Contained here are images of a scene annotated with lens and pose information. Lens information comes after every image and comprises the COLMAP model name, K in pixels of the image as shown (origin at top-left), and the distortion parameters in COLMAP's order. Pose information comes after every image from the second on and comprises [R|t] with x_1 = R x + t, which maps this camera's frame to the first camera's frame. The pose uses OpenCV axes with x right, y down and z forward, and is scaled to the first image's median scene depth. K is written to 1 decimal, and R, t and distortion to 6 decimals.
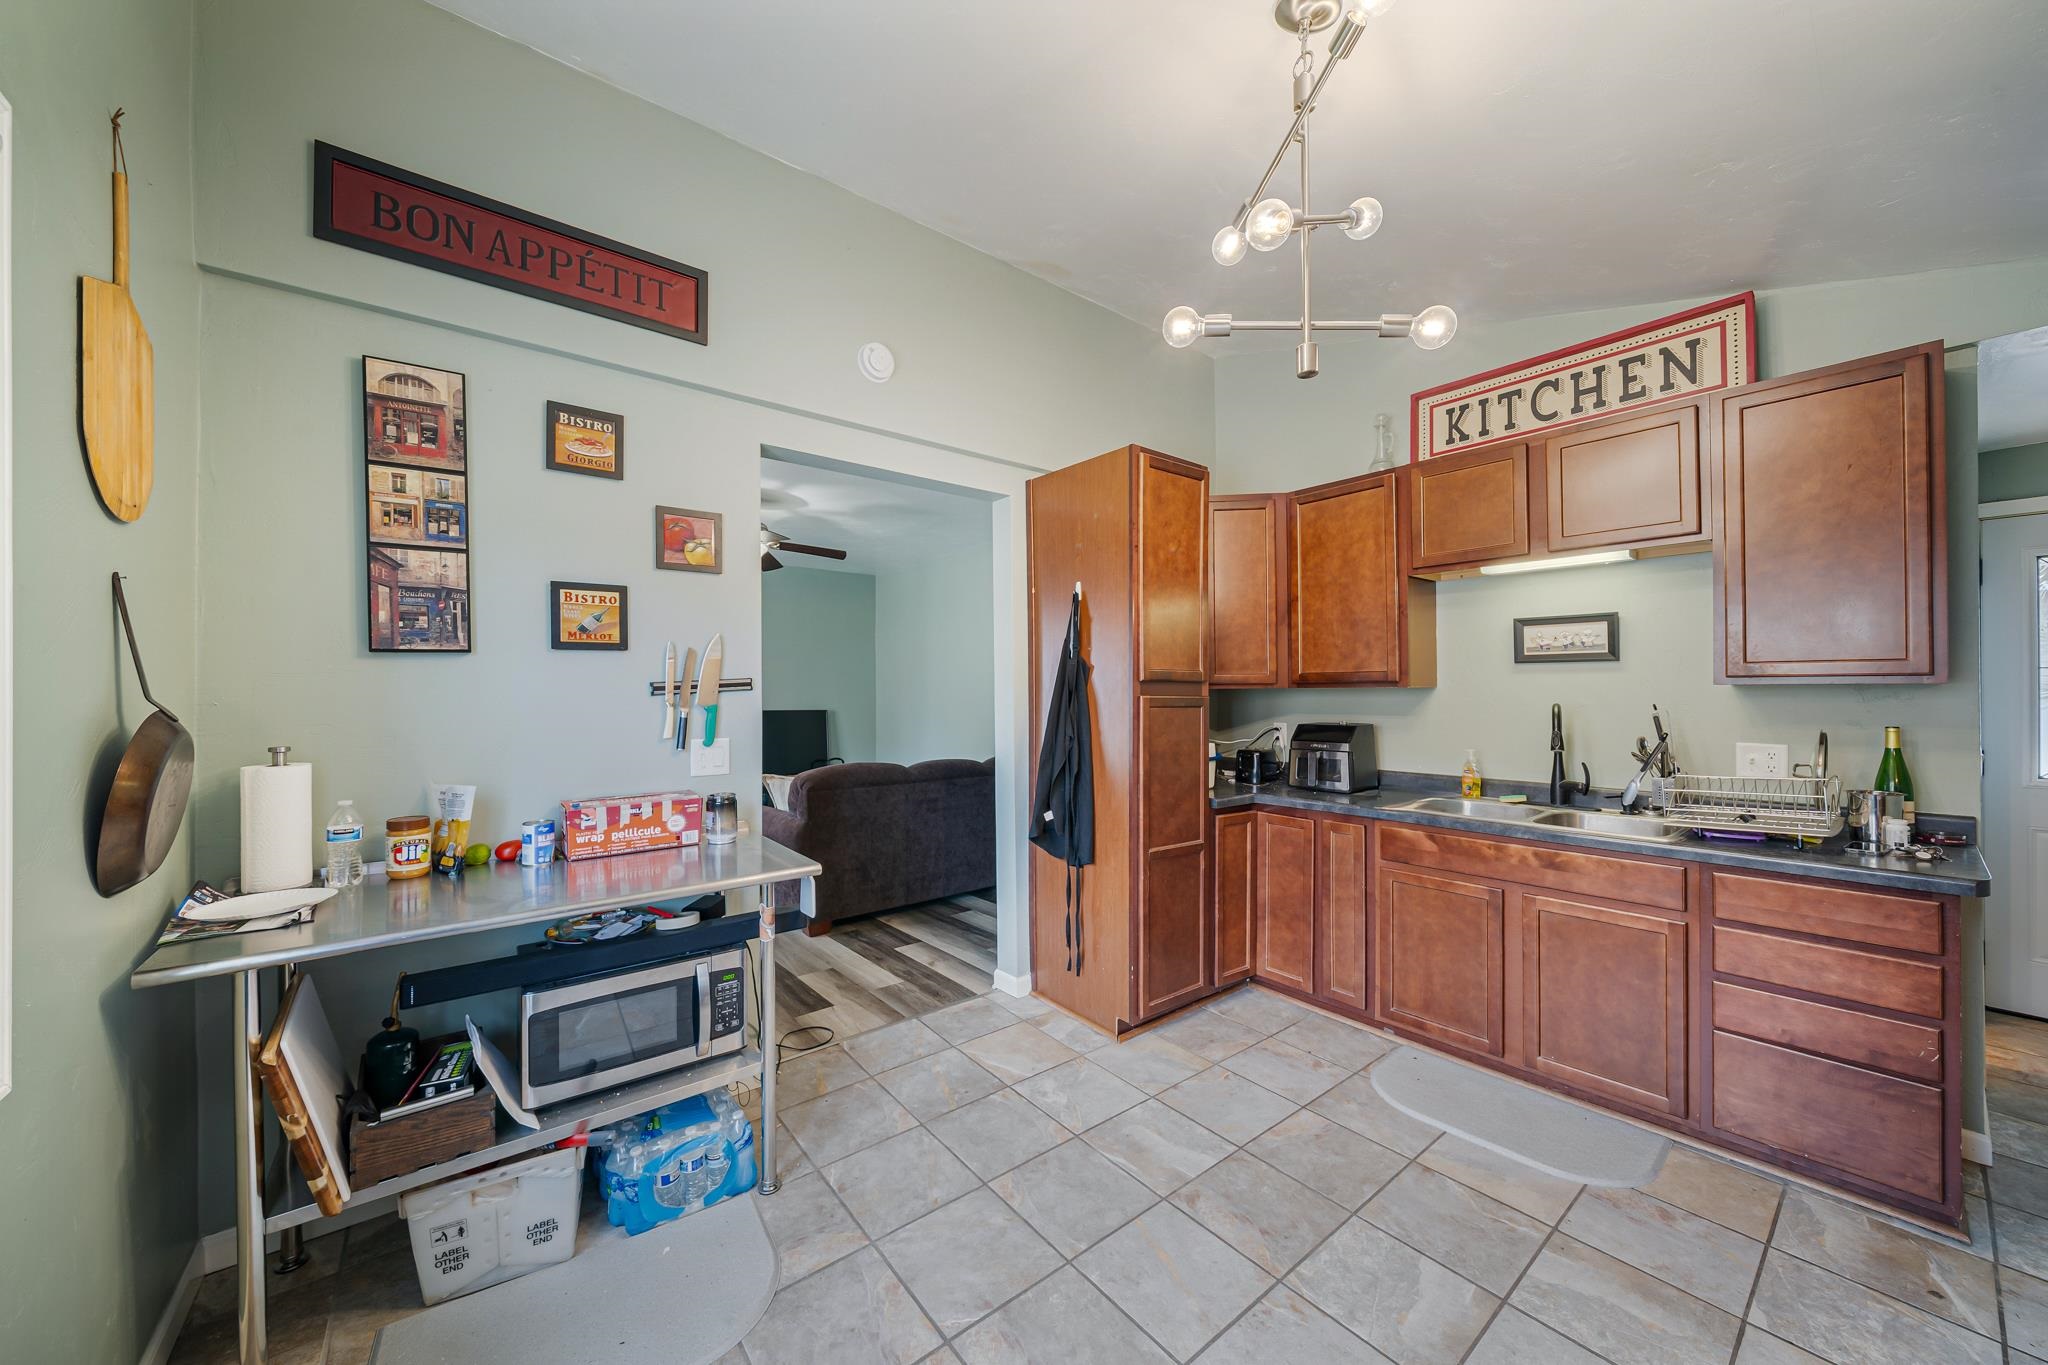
lens RADIAL K [[726.7, 0, 1020.5], [0, 726.7, 682.2], [0, 0, 1]] dist [-0.000619, -0.000844]
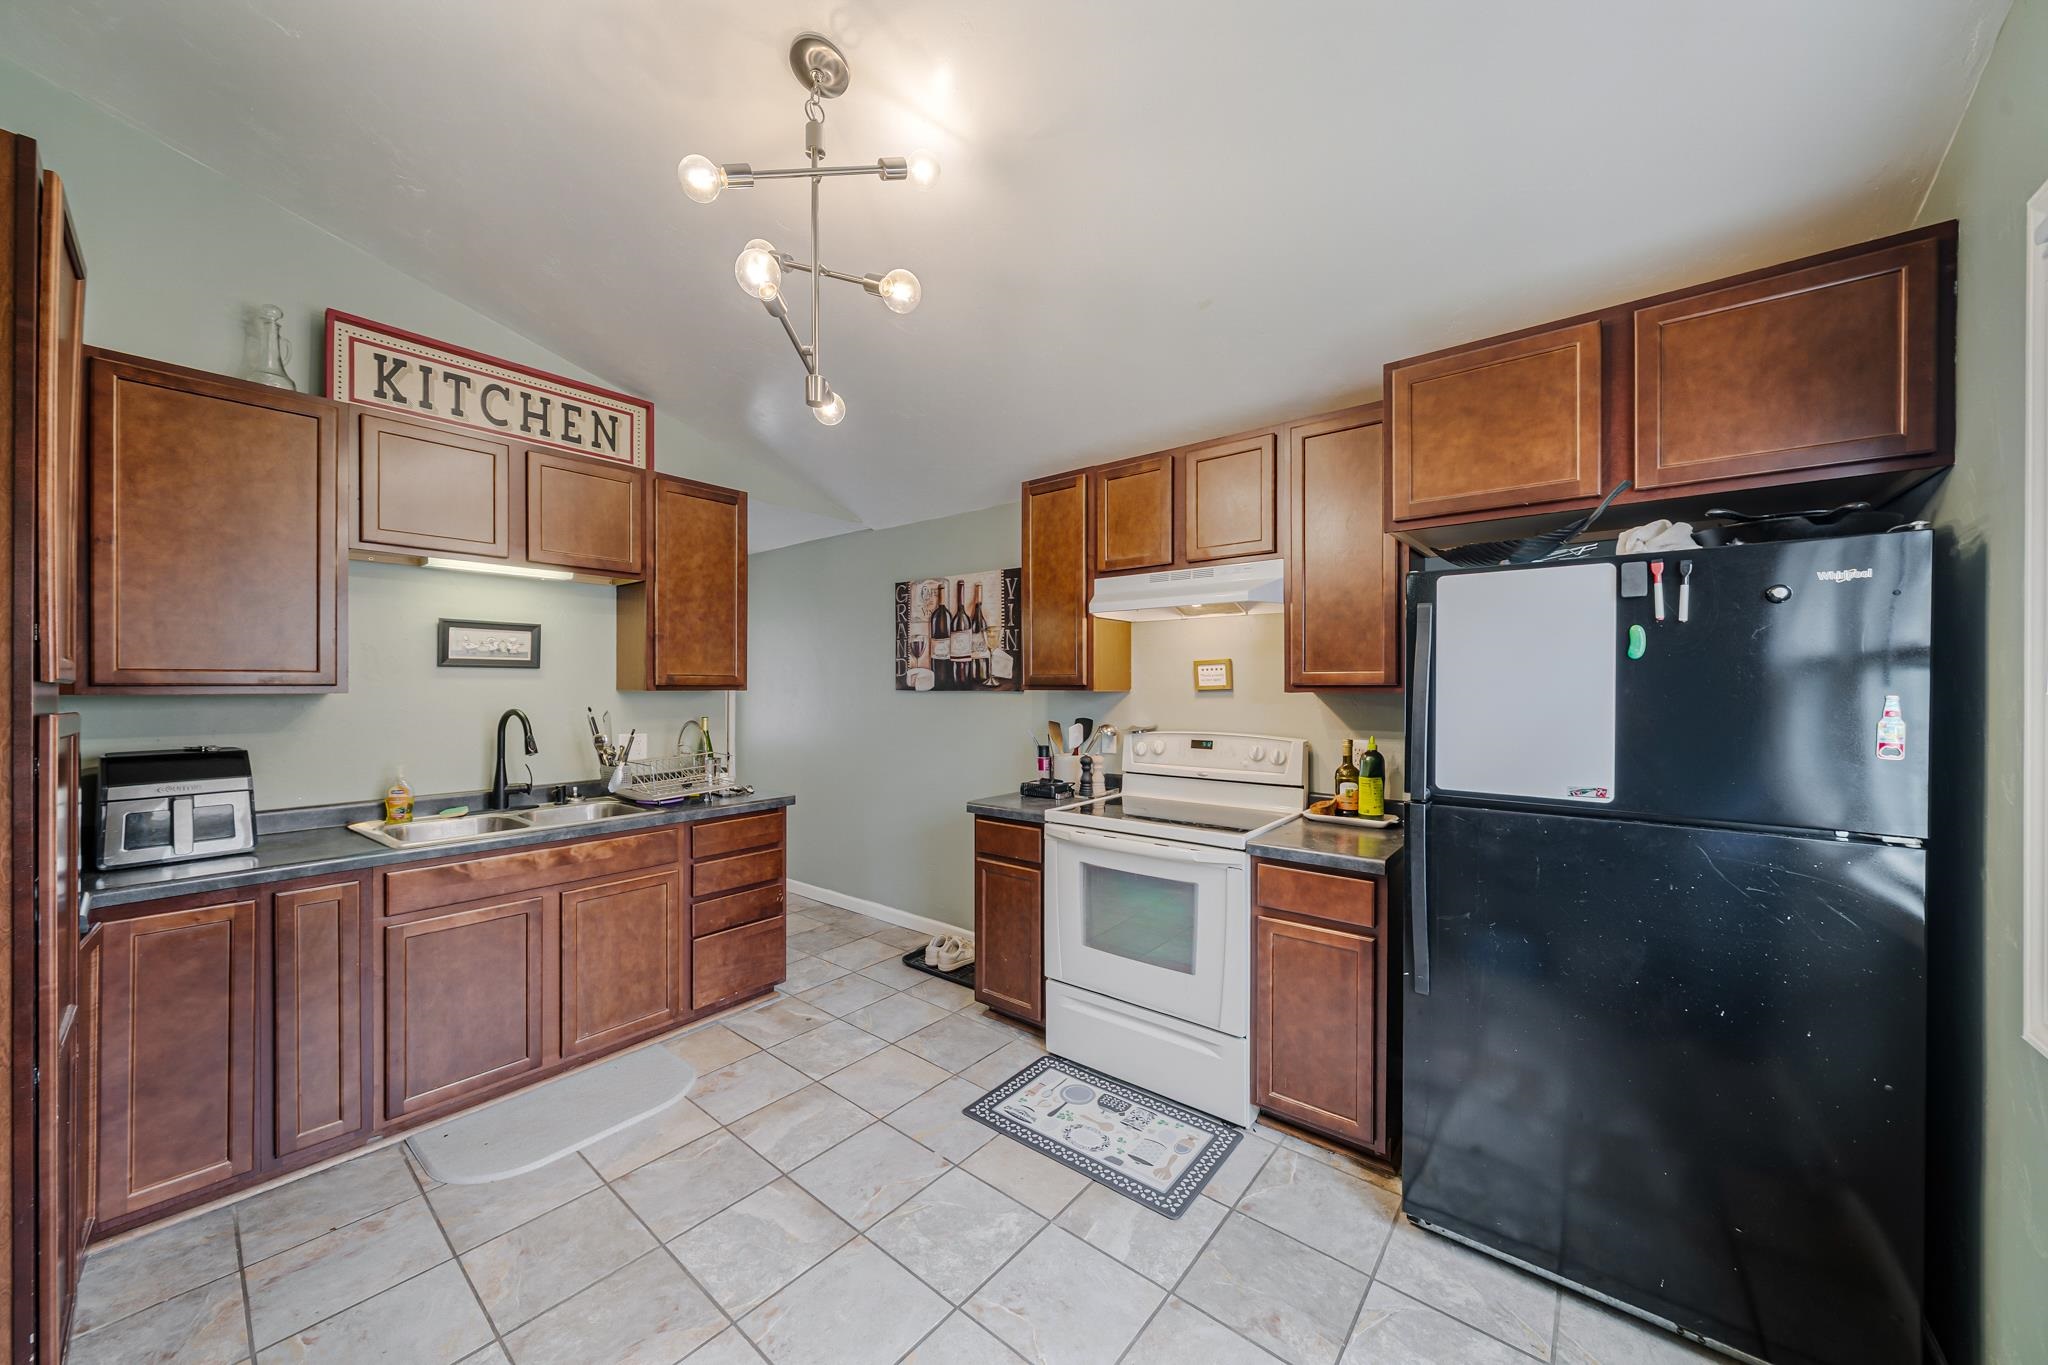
lens RADIAL K [[726.7, 0, 1004.6], [0, 726.7, 688.6], [0, 0, 1]] dist [-0.000619, -0.000844]
pose [[-0.194741, 0.005308, 0.980840, -0.455190], [-0.004420, 0.999970, -0.006289, 0.005106], [-0.980845, -0.005559, -0.194711, 0.601968]]
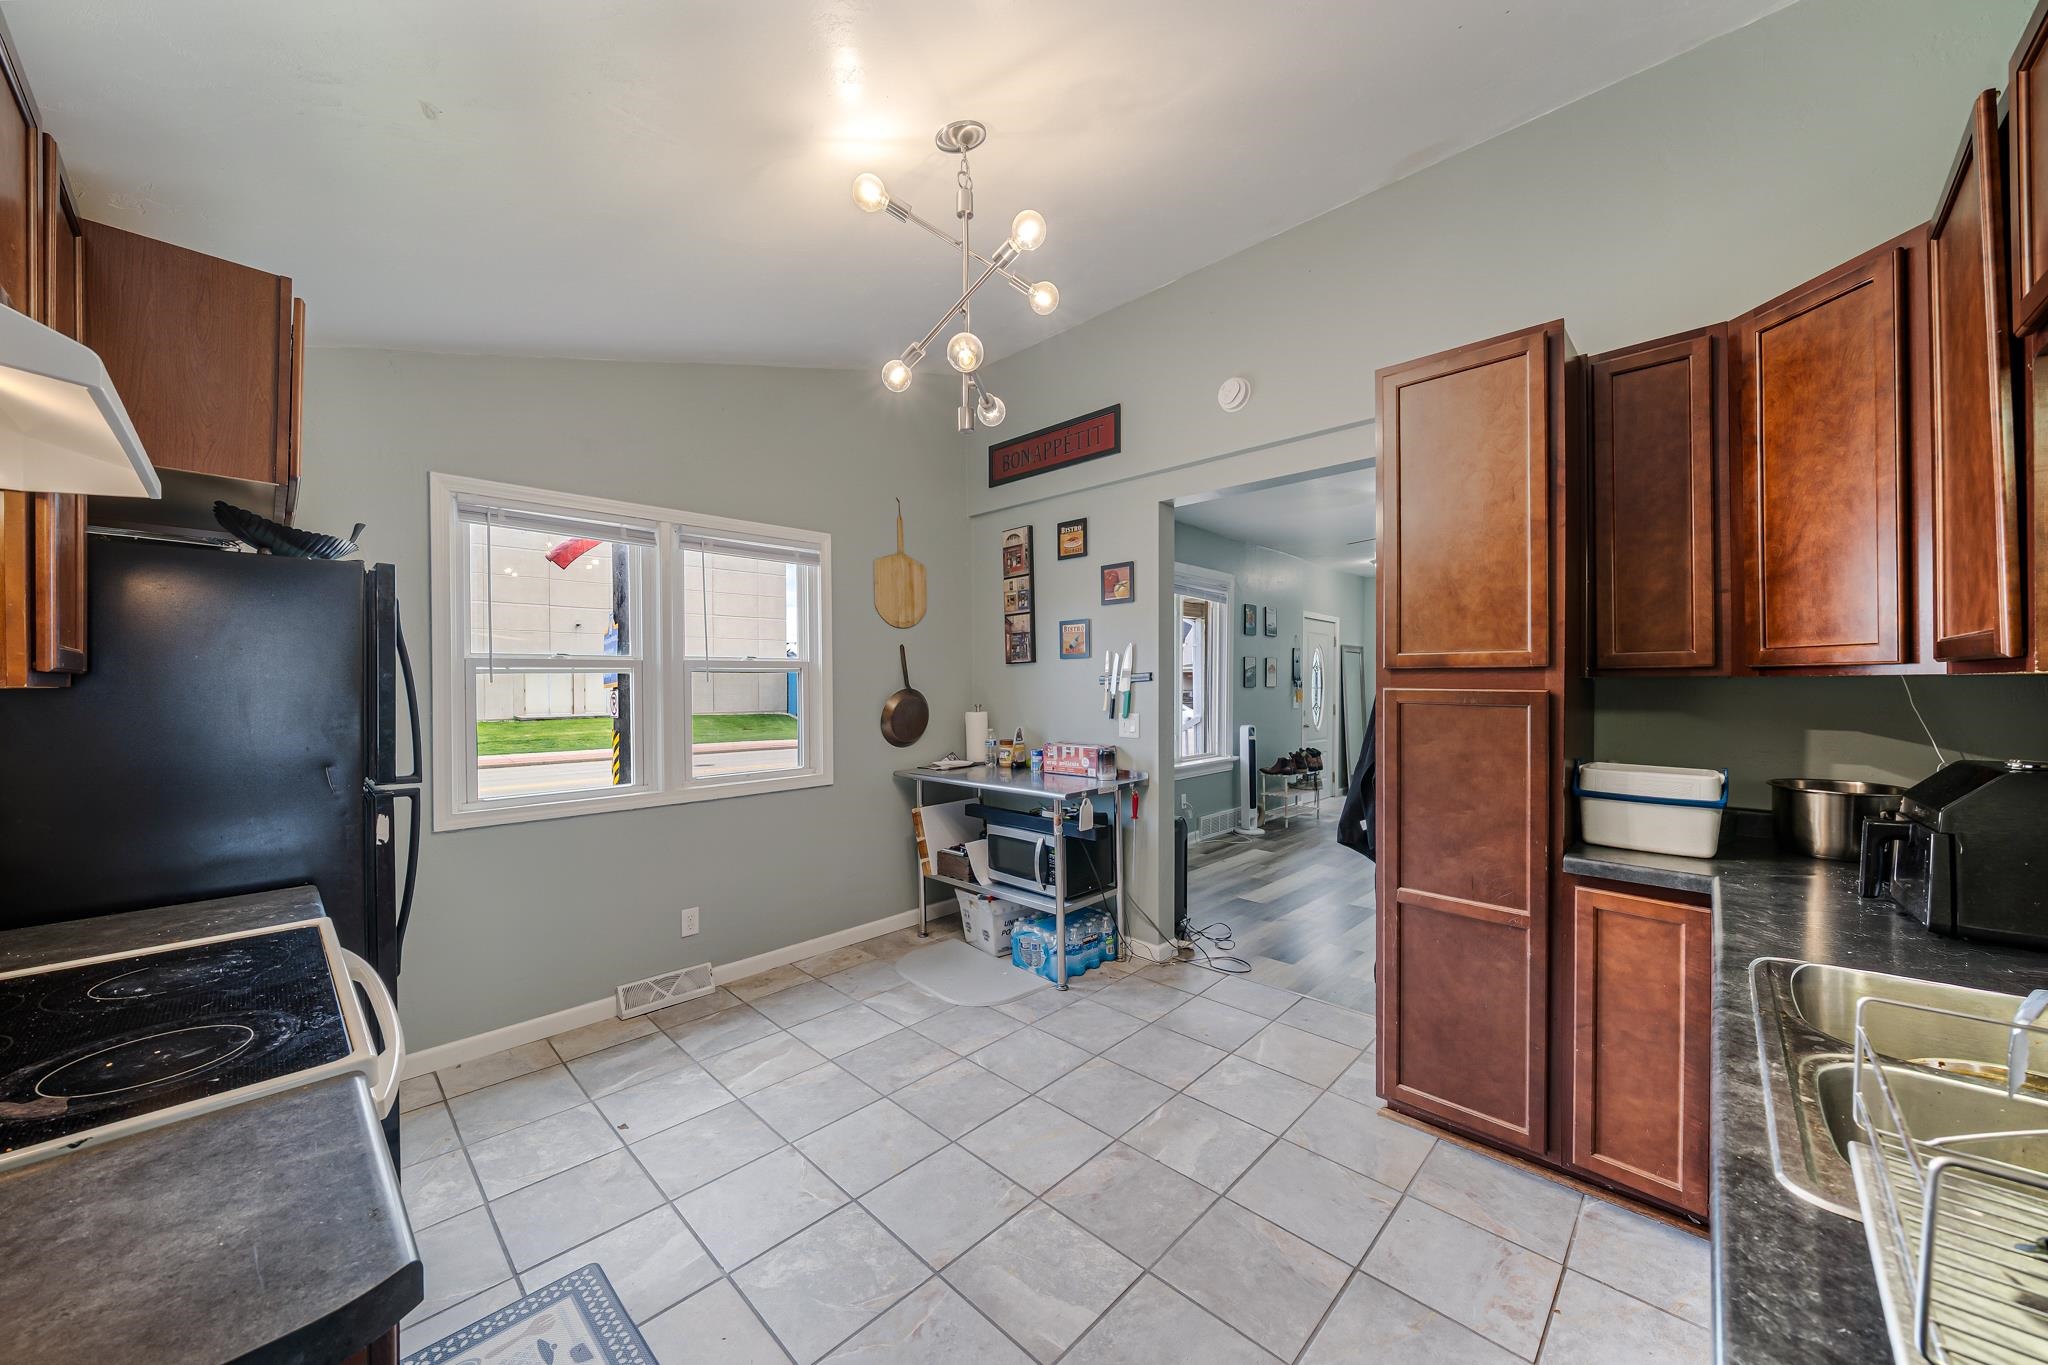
lens RADIAL K [[726.7, 0, 1007.6], [0, 726.7, 687.4], [0, 0, 1]] dist [-0.000619, -0.000844]
pose [[0.120022, 0.007386, -0.992744, 1.056271], [0.013329, 0.999870, 0.009050, 0.007465], [0.992682, -0.014319, 0.119908, 0.589869]]
